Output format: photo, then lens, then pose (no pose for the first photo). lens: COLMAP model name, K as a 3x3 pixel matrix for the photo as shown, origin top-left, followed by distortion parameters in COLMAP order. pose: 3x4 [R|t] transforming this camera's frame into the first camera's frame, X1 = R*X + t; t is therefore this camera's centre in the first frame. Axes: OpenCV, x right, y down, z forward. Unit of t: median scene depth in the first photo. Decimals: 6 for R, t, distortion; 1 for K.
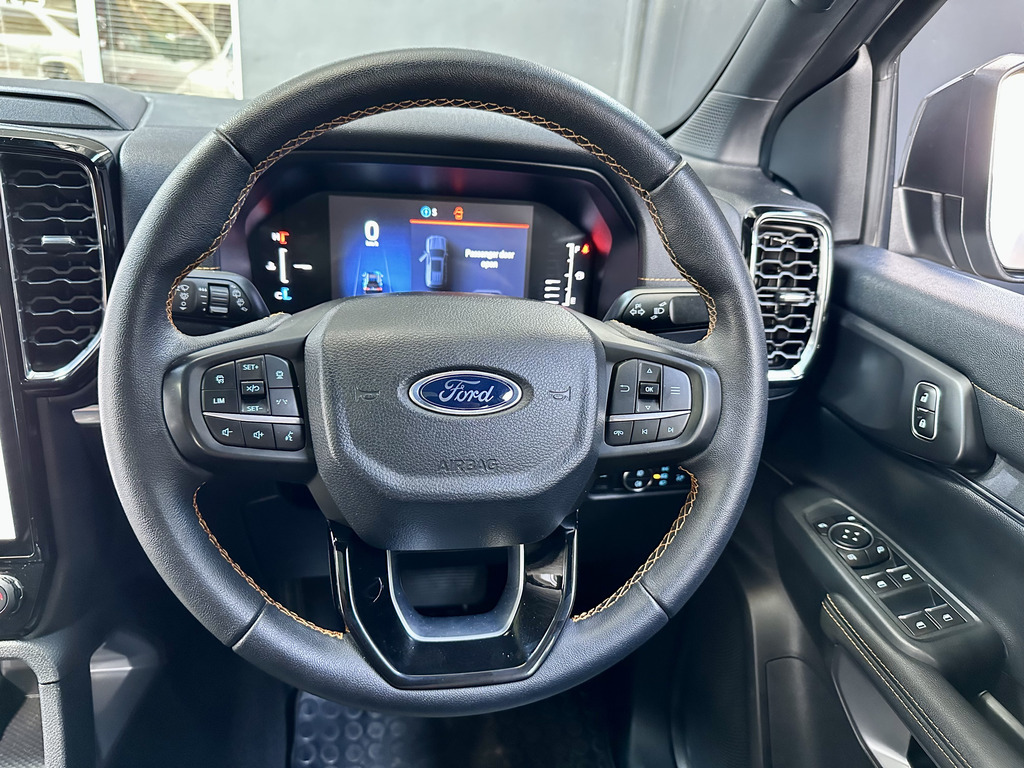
lens RADIAL K [[727.0, 0, 520.3], [0, 727.0, 386.5], [0, 0, 1]] dist [0.009138, -0.029791]
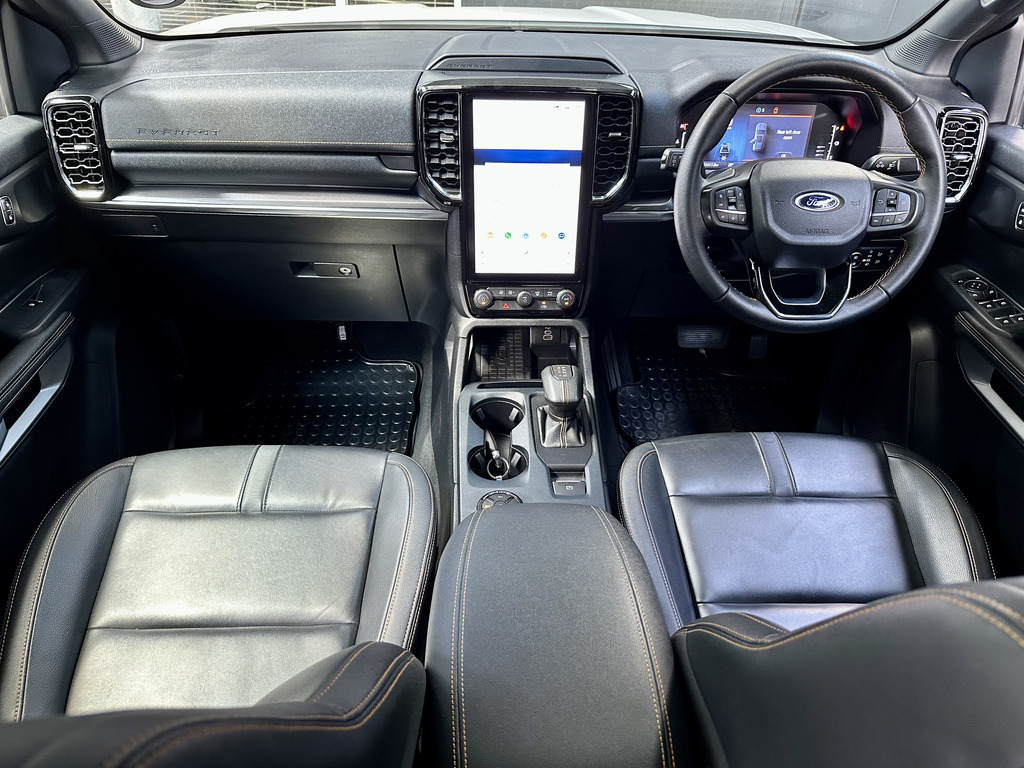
lens RADIAL K [[727.0, 0, 514.8], [0, 727.0, 391.6], [0, 0, 1]] dist [0.009138, -0.029791]
pose [[0.987793, 0.040947, -0.150295, -0.471552], [-0.007380, 0.976051, 0.217415, 0.073030], [0.155599, -0.213652, 0.964439, -1.152307]]
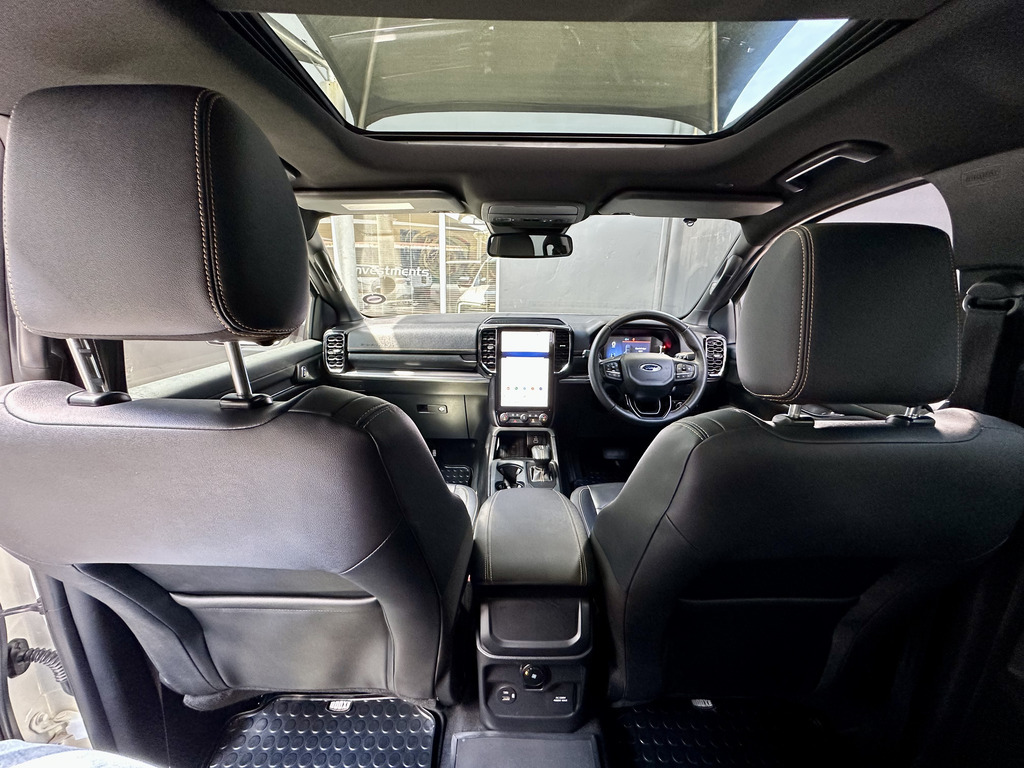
lens RADIAL K [[419.4, 0, 504.3], [0, 419.4, 373.7], [0, 0, 1]] dist [-0.038965, -0.000096]
pose [[0.978786, -0.016394, -0.204226, -0.359104], [-0.019915, 0.984461, -0.174470, 0.439484], [0.203913, 0.174836, 0.963251, -1.617192]]
